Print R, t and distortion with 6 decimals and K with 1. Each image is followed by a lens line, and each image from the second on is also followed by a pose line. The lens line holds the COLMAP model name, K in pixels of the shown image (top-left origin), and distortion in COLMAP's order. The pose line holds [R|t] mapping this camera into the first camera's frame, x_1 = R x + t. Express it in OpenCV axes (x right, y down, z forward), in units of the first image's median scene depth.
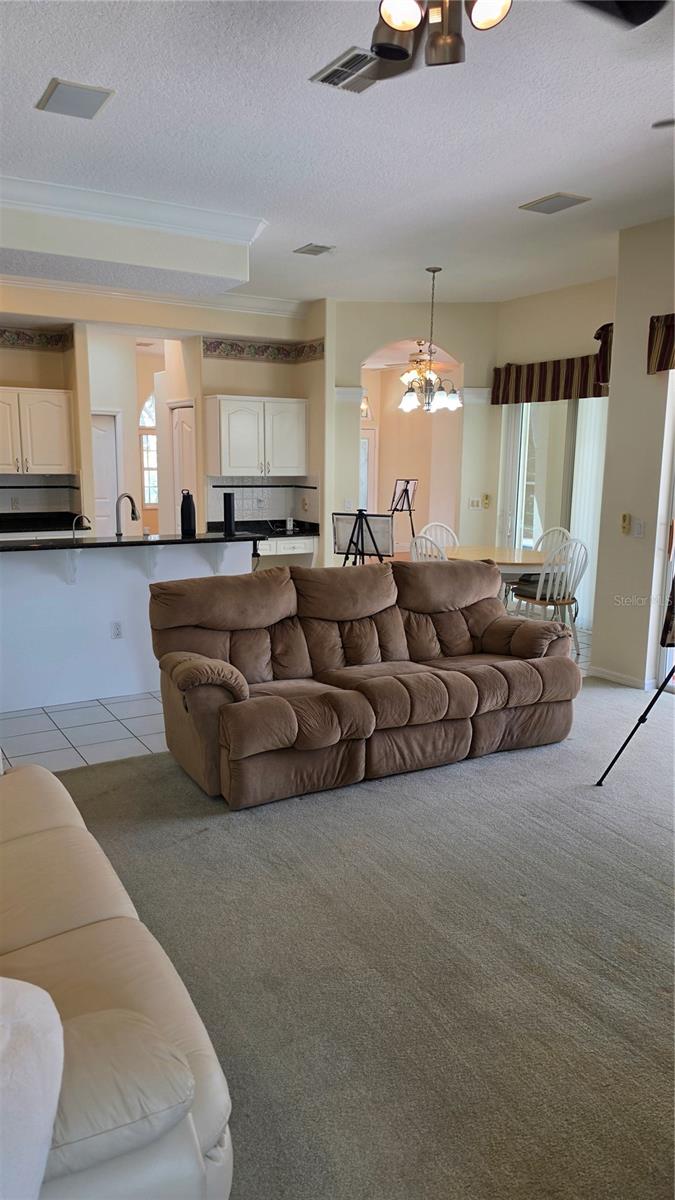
lens RADIAL K [[826.5, 0, 334.3], [0, 826.5, 604.8], [0, 0, 1]] dist [0.112209, -0.165400]
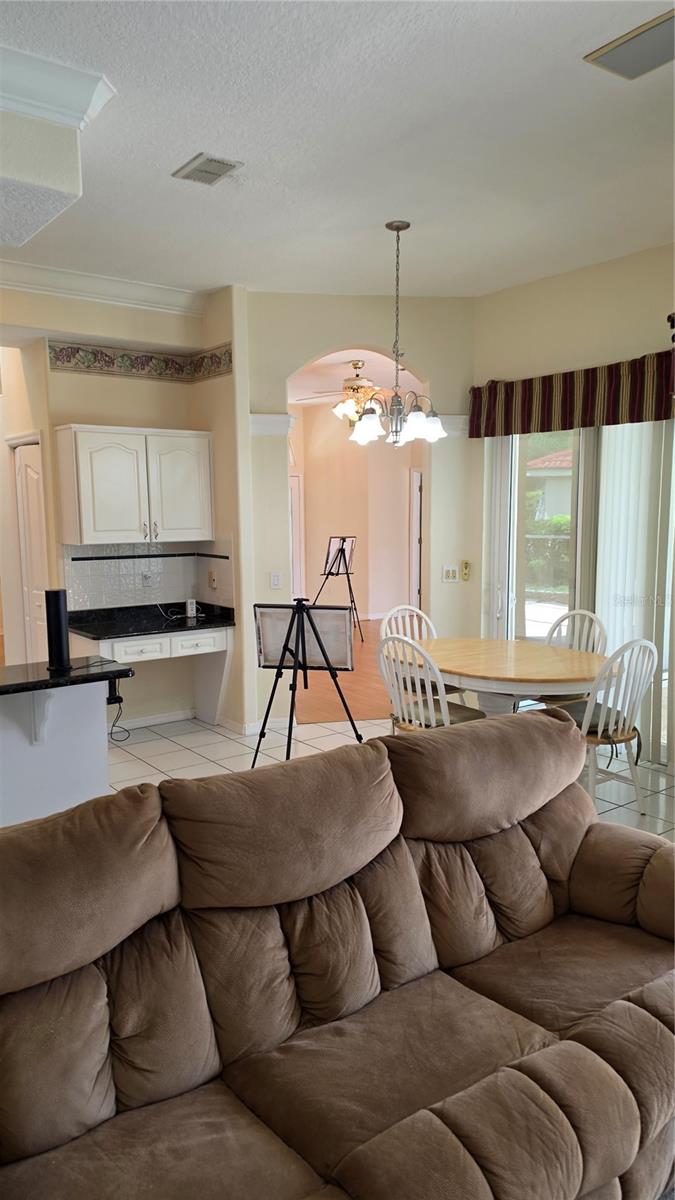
lens RADIAL K [[798.7, 0, 346.2], [0, 798.7, 615.2], [0, 0, 1]] dist [0.059566, -0.001745]
pose [[0.992801, -0.032581, 0.115255, -0.002706], [0.037029, 0.998641, -0.036671, -0.076914], [-0.113904, 0.040675, 0.992659, 0.386963]]
